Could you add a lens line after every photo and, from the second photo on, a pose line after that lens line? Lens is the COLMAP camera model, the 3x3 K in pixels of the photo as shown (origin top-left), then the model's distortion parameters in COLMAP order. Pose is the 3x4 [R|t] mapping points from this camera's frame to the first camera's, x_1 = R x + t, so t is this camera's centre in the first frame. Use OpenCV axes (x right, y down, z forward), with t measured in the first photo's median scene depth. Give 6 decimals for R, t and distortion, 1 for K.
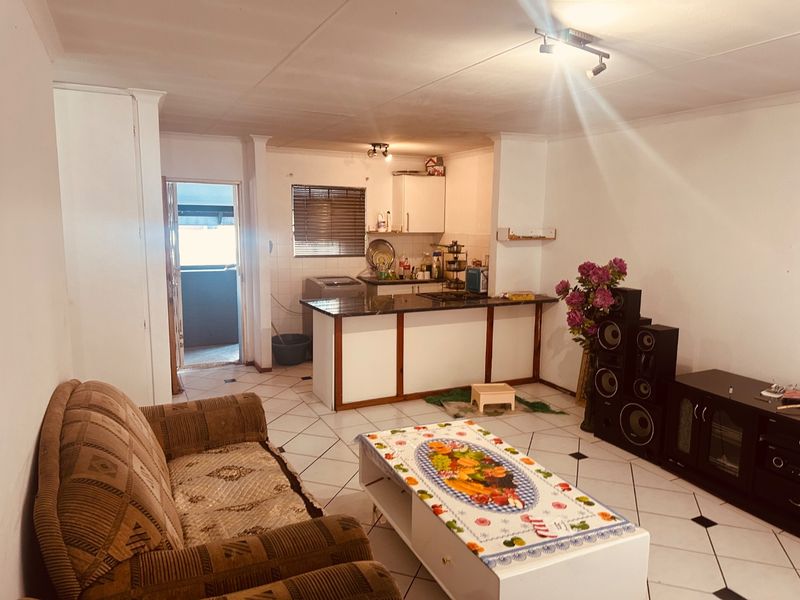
lens RADIAL K [[561.6, 0, 402.2], [0, 561.6, 298.0], [0, 0, 1]] dist [0.164236, -0.226327]
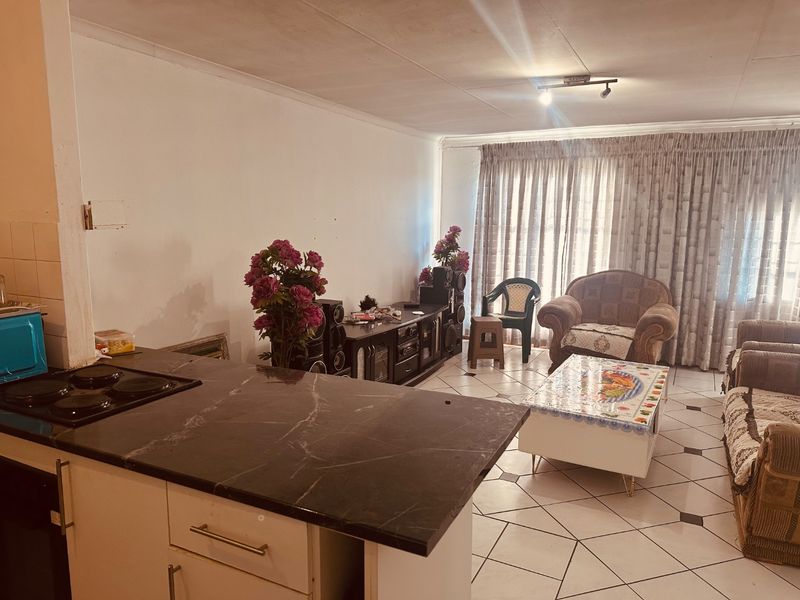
lens RADIAL K [[564.0, 0, 406.6], [0, 564.0, 303.8], [0, 0, 1]] dist [0.097845, -0.133546]
pose [[-0.601676, -0.142704, 0.785889, -0.435218], [0.092863, 0.964741, 0.246277, -0.178088], [-0.793324, 0.221159, -0.567209, 1.438628]]
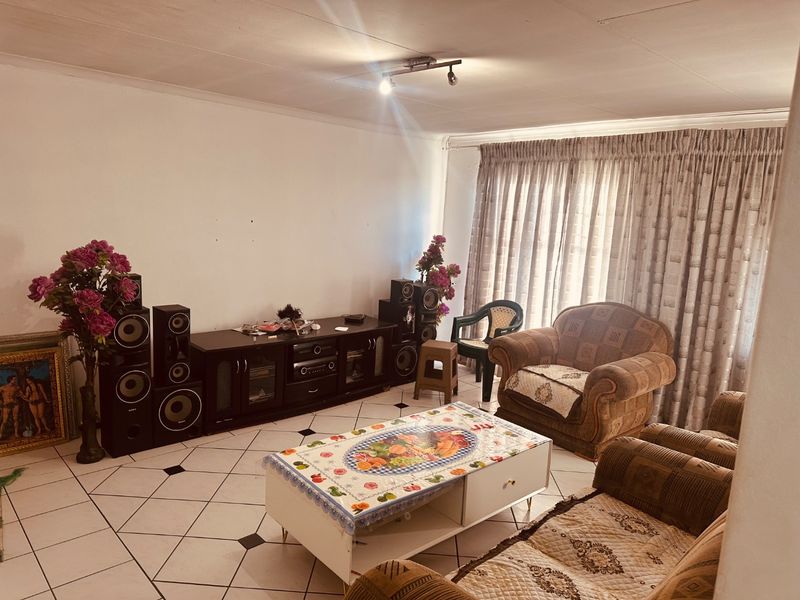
lens RADIAL K [[561.6, 0, 402.2], [0, 561.6, 298.0], [0, 0, 1]] dist [0.164236, -0.226327]
pose [[-0.292555, -0.178495, 0.939442, -0.564187], [0.075184, 0.975089, 0.208682, -0.134156], [-0.953288, 0.131682, -0.271847, 0.874374]]
